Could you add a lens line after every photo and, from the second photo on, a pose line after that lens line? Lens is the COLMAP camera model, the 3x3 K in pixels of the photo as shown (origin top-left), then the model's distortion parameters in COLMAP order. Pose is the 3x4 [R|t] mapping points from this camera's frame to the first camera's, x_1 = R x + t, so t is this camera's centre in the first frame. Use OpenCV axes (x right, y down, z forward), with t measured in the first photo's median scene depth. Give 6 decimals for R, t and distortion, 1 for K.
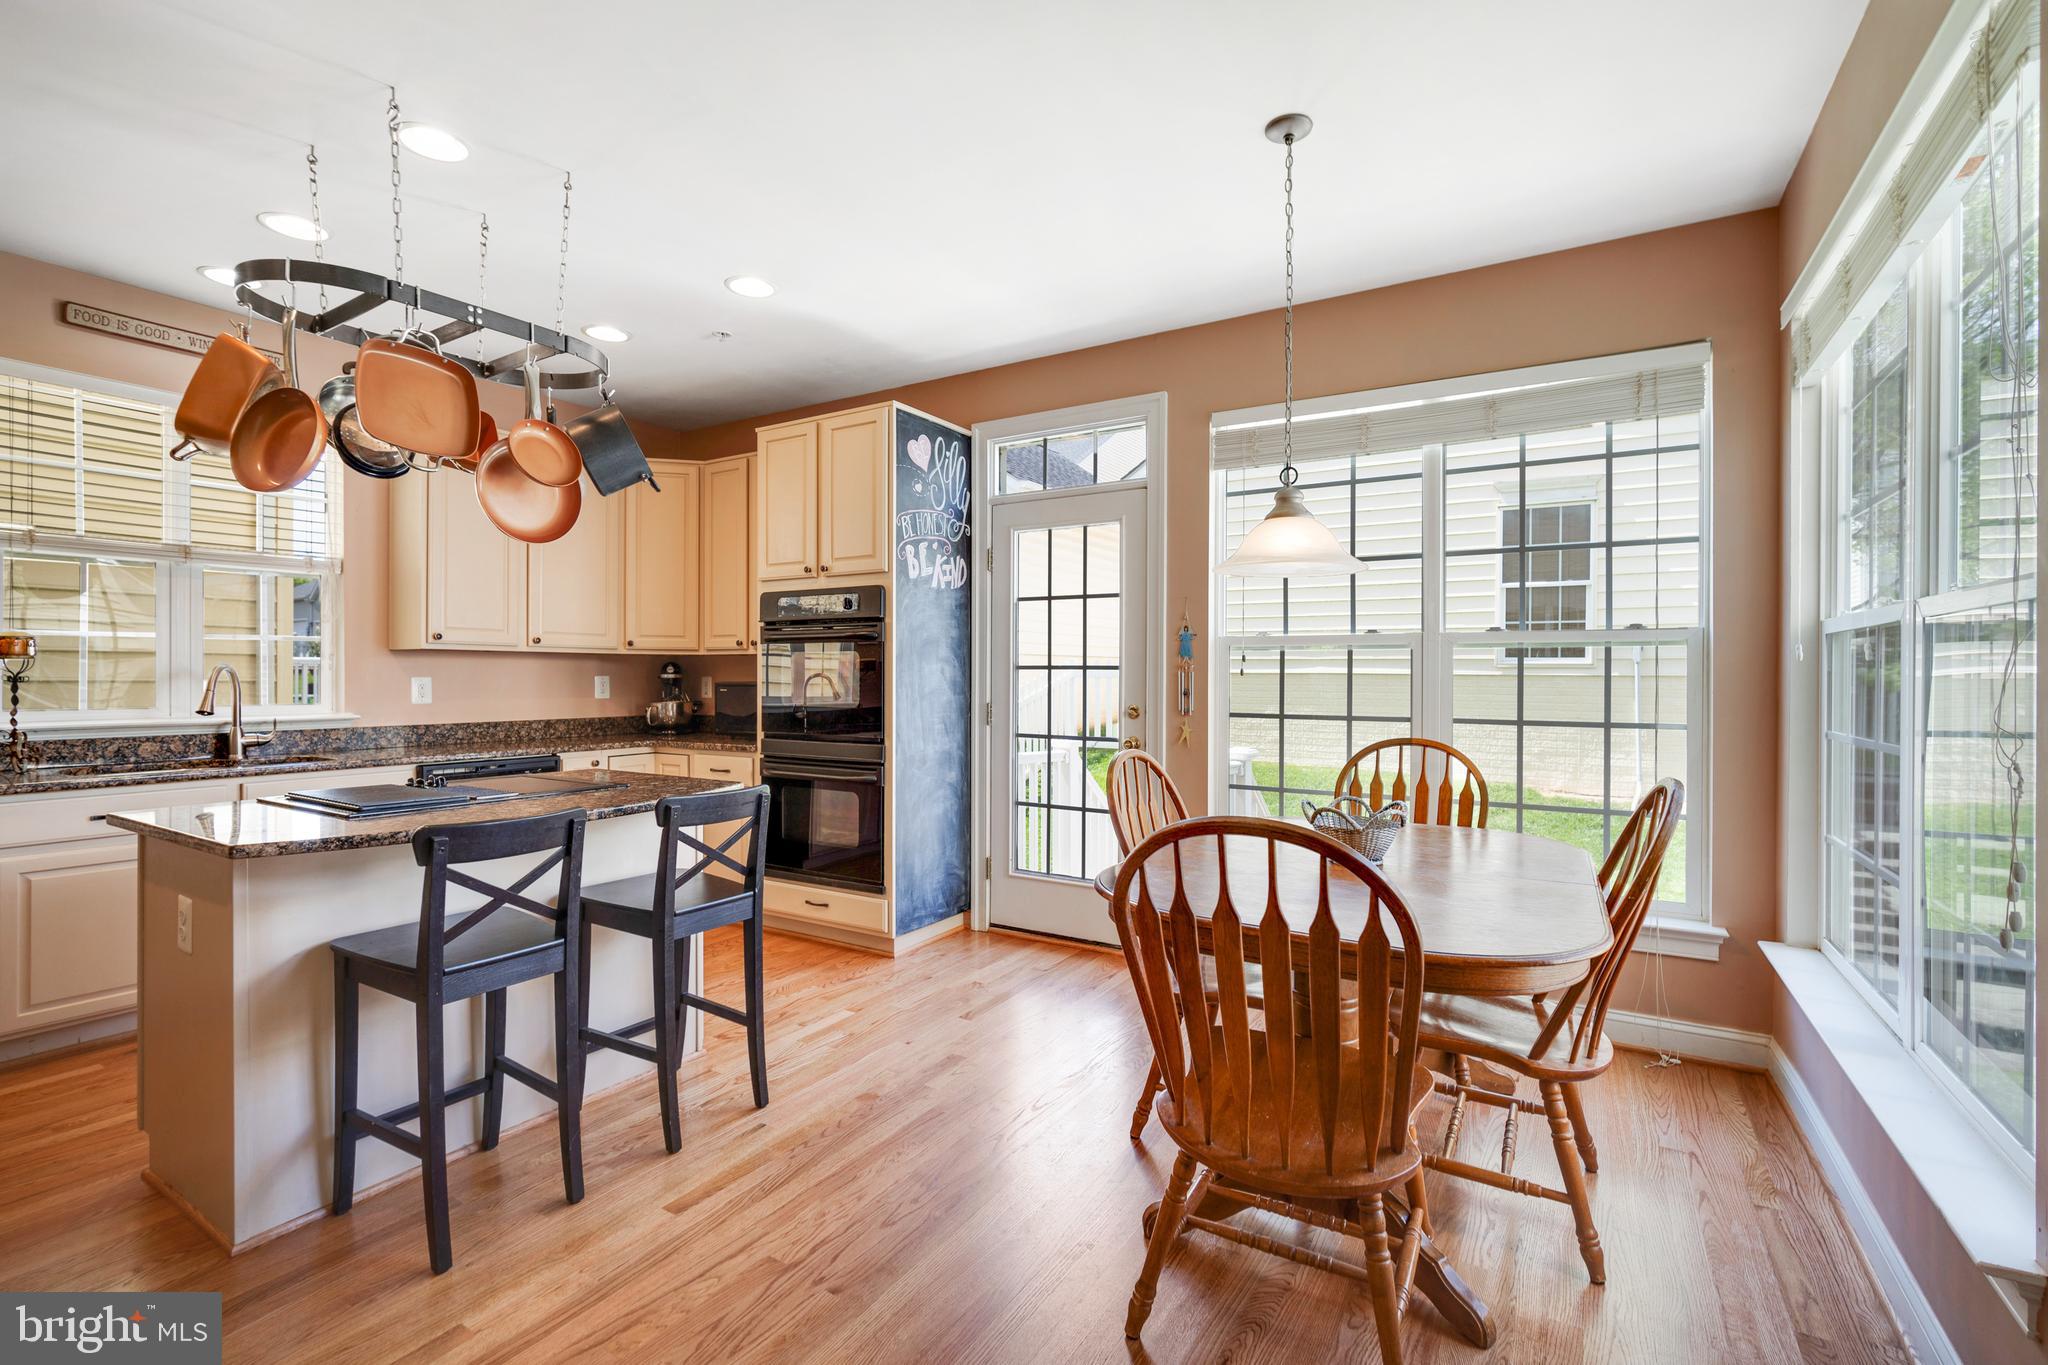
lens RADIAL K [[904.8, 0, 1021.5], [0, 904.8, 678.5], [0, 0, 1]] dist [-0.013082, 0.004998]
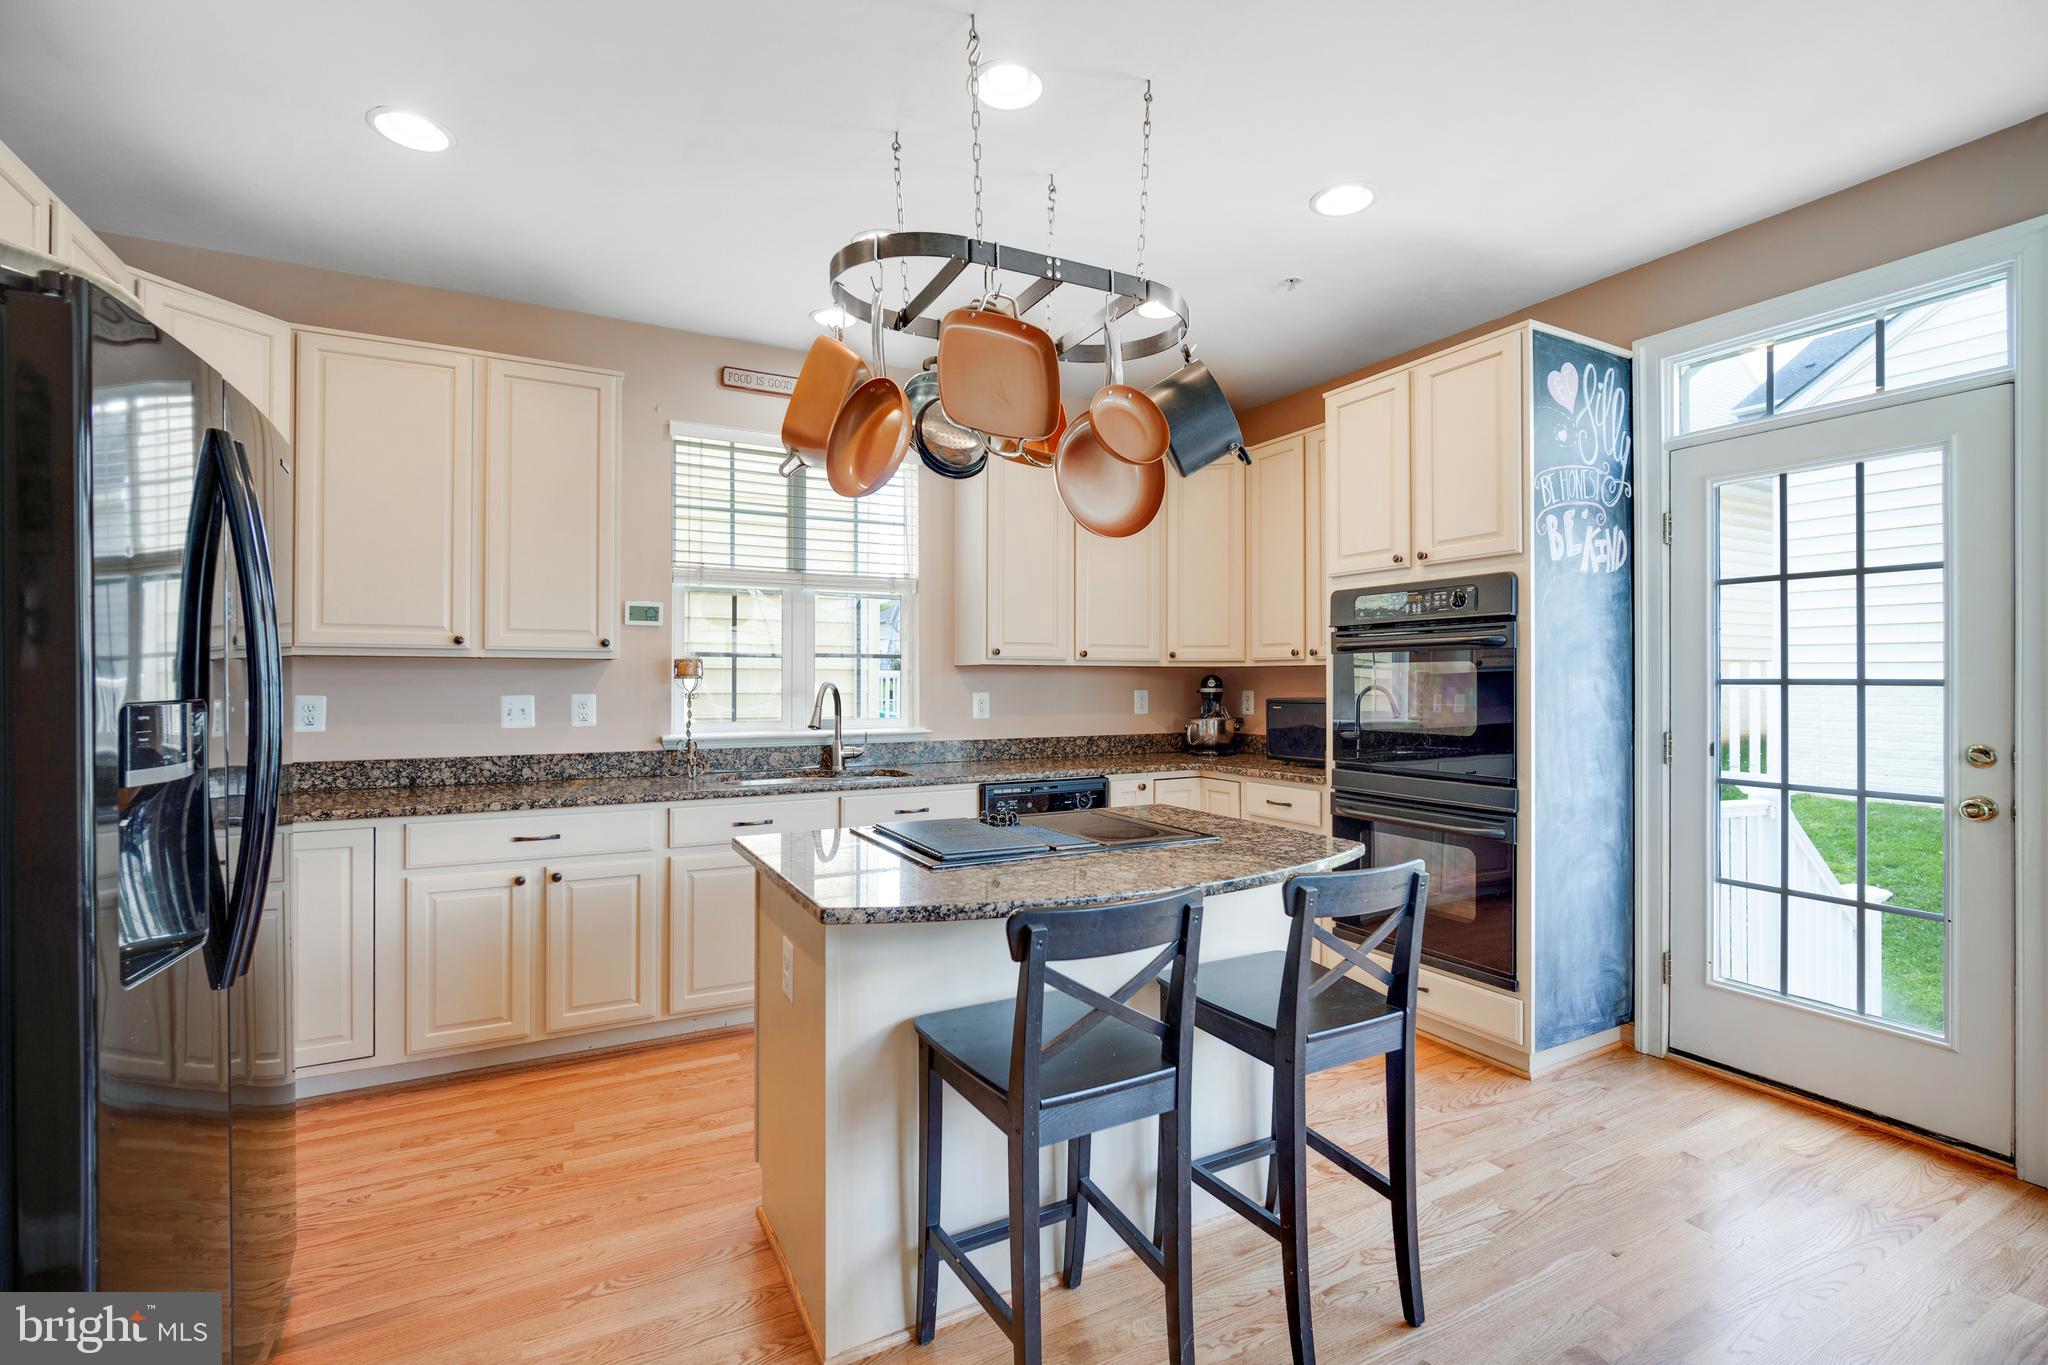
lens RADIAL K [[907.2, 0, 1030.5], [0, 907.2, 675.5], [0, 0, 1]] dist [-0.000783, 0.000102]
pose [[0.870173, -0.005183, -0.492720, -0.129978], [0.000219, 0.999949, -0.010132, -0.010979], [0.492747, 0.008709, 0.870129, 0.158737]]
